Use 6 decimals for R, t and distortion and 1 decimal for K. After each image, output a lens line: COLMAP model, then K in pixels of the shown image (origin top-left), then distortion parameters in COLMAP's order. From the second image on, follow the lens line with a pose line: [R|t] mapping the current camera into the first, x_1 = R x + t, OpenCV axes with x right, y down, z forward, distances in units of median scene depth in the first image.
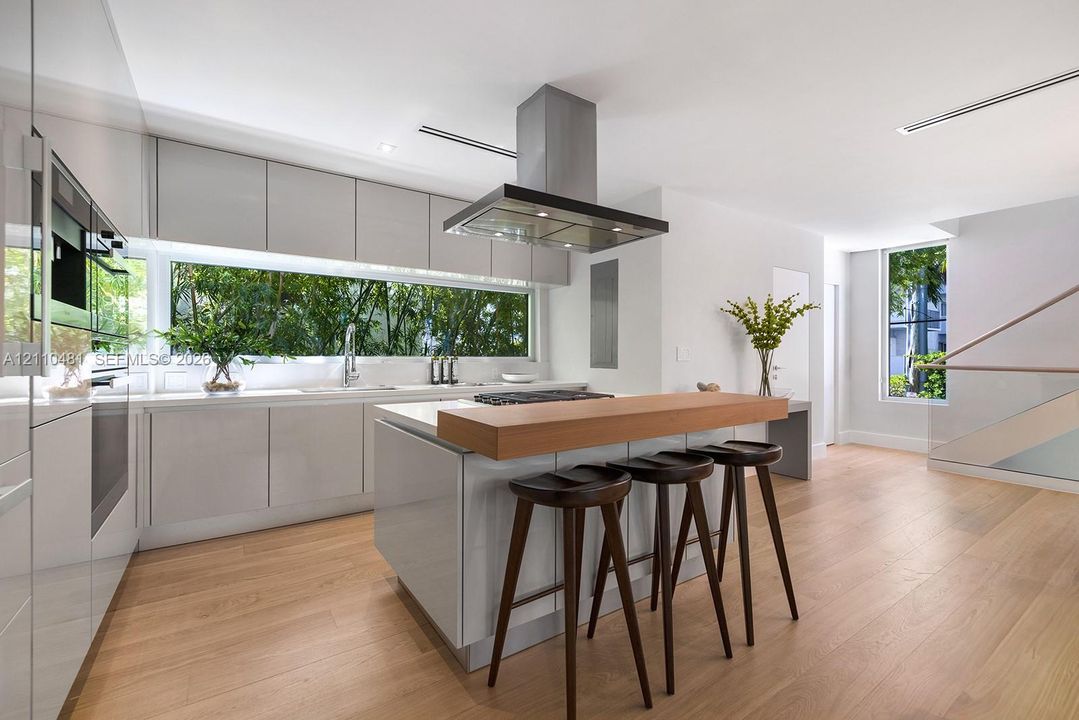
lens RADIAL K [[468.6, 0, 538.8], [0, 468.6, 355.4], [0, 0, 1]] dist [0.000187, 0.000026]
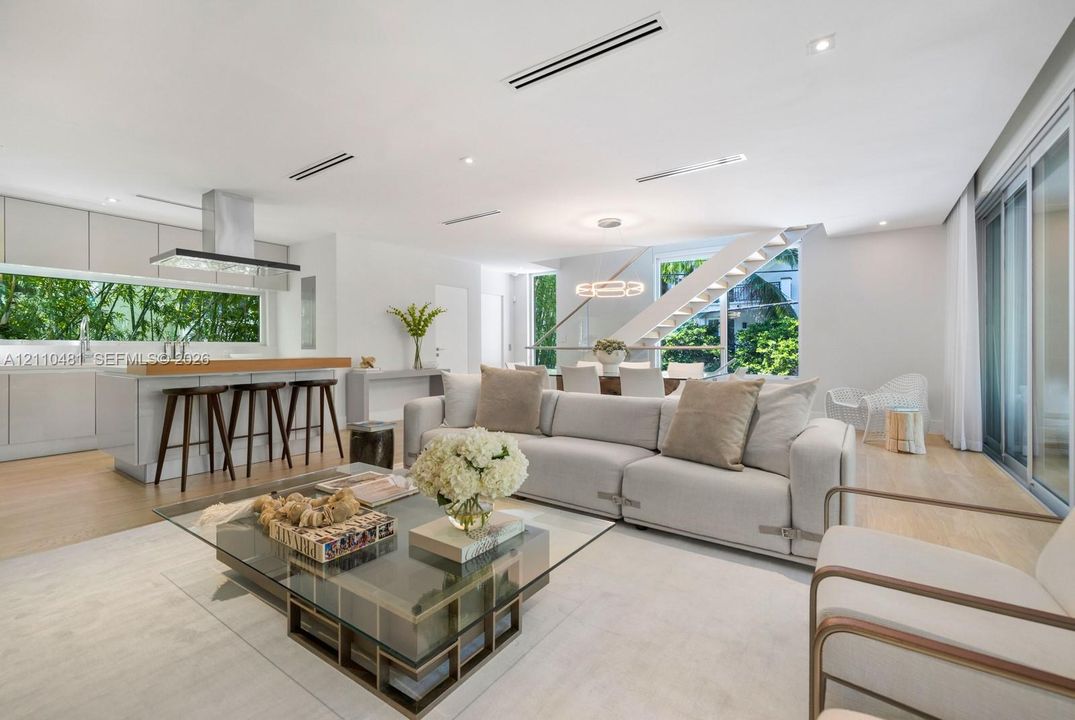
lens RADIAL K [[465.3, 0, 537.1], [0, 465.3, 346.3], [0, 0, 1]] dist [0.001237, 0.000385]
pose [[0.937323, -0.002287, 0.348455, 0.306755], [0.002972, 0.999995, -0.001431, 0.022600], [-0.348450, 0.002377, 0.937324, -0.622453]]
